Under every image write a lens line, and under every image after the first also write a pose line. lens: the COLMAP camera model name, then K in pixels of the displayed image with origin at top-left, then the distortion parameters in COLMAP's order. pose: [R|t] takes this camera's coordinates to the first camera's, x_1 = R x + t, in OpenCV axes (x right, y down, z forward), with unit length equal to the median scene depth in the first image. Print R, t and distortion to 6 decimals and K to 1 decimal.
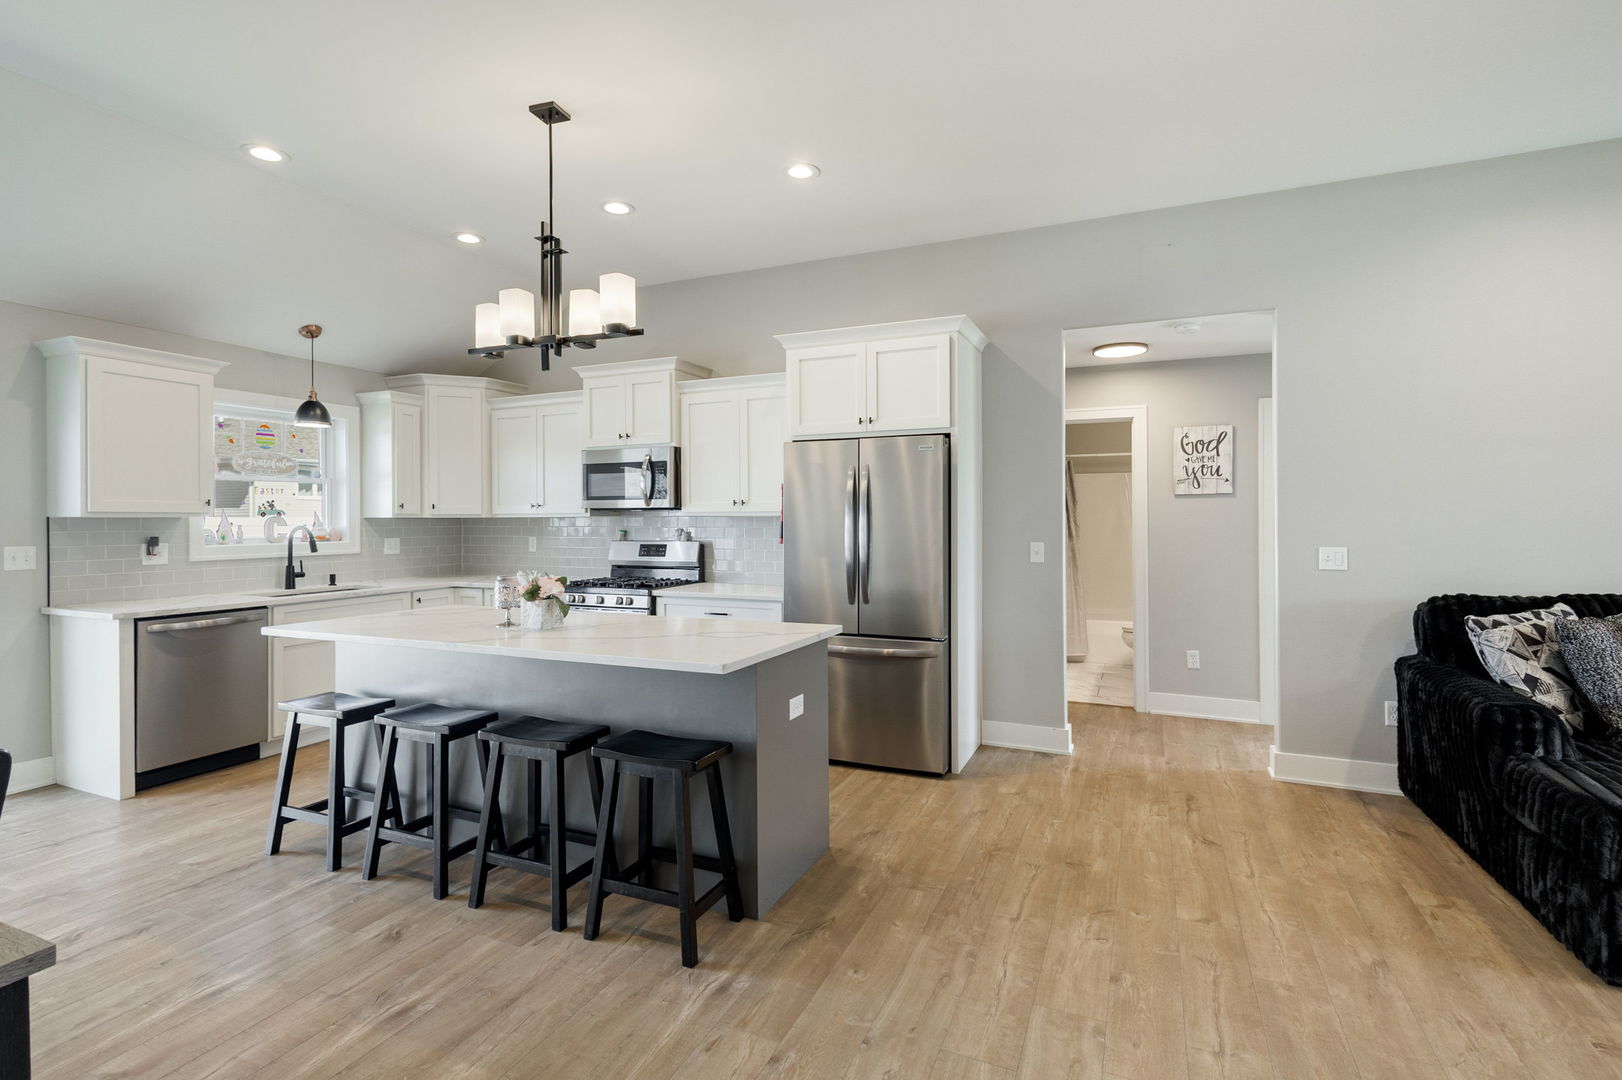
lens RADIAL K [[759.6, 0, 811.1], [0, 759.6, 516.4], [0, 0, 1]] dist [0.015545, -0.005937]
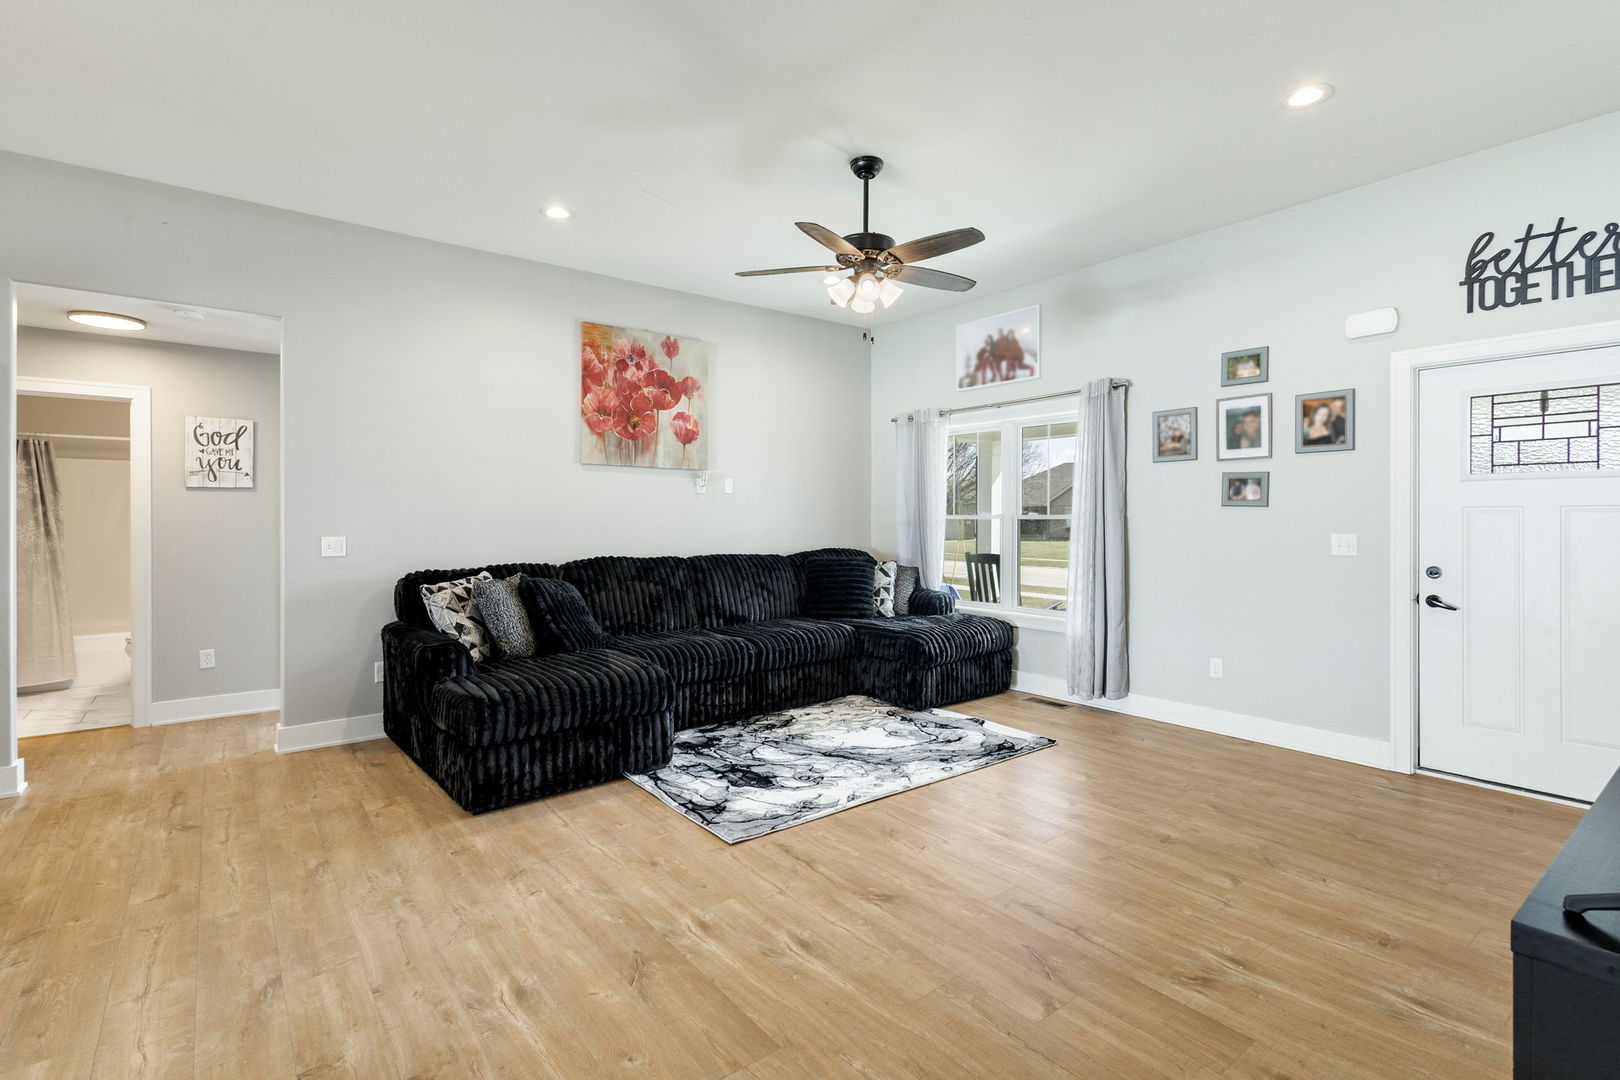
lens RADIAL K [[758.7, 0, 810.1], [0, 758.7, 516.5], [0, 0, 1]] dist [0.015545, -0.005937]
pose [[0.468903, 0.003112, 0.883244, 0.007851], [-0.003220, 0.999993, -0.001814, 0.011013], [-0.883244, -0.001994, 0.468910, -0.197359]]
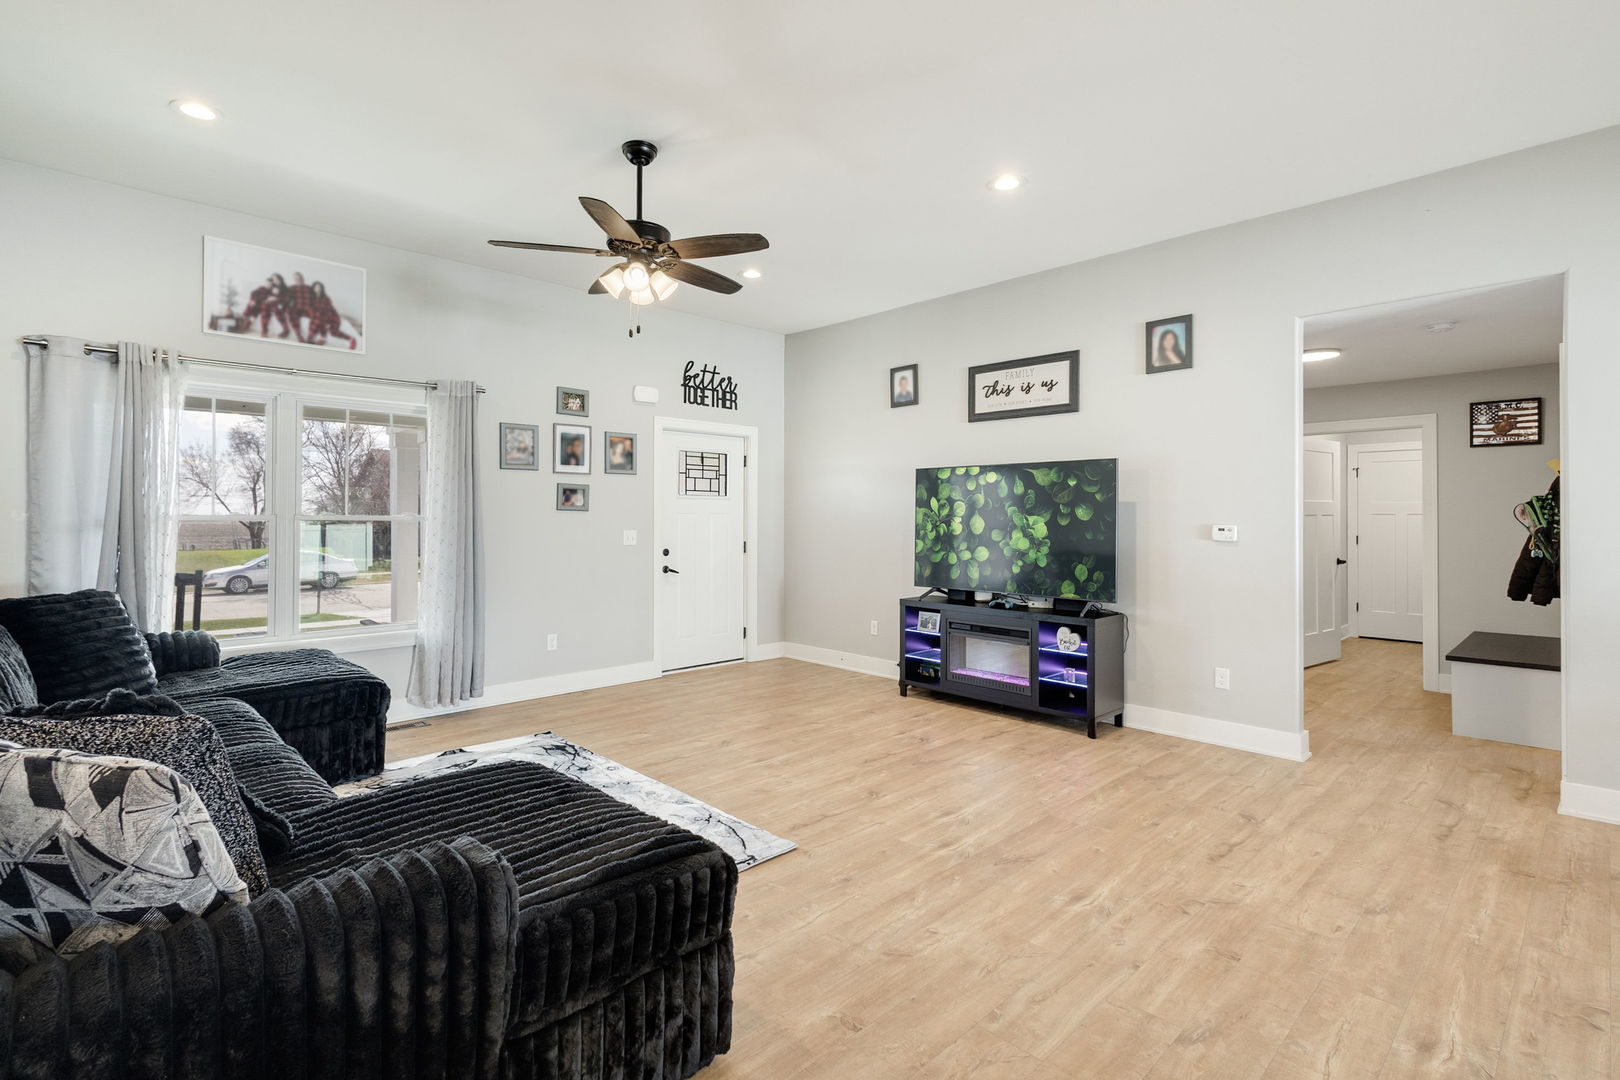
lens RADIAL K [[758.7, 0, 810.1], [0, 758.7, 516.5], [0, 0, 1]] dist [0.015545, -0.005937]
pose [[-0.926448, 0.001908, 0.376417, 0.415820], [-0.000894, 0.999973, -0.007269, 0.013569], [-0.376421, -0.007071, -0.926422, 1.162261]]
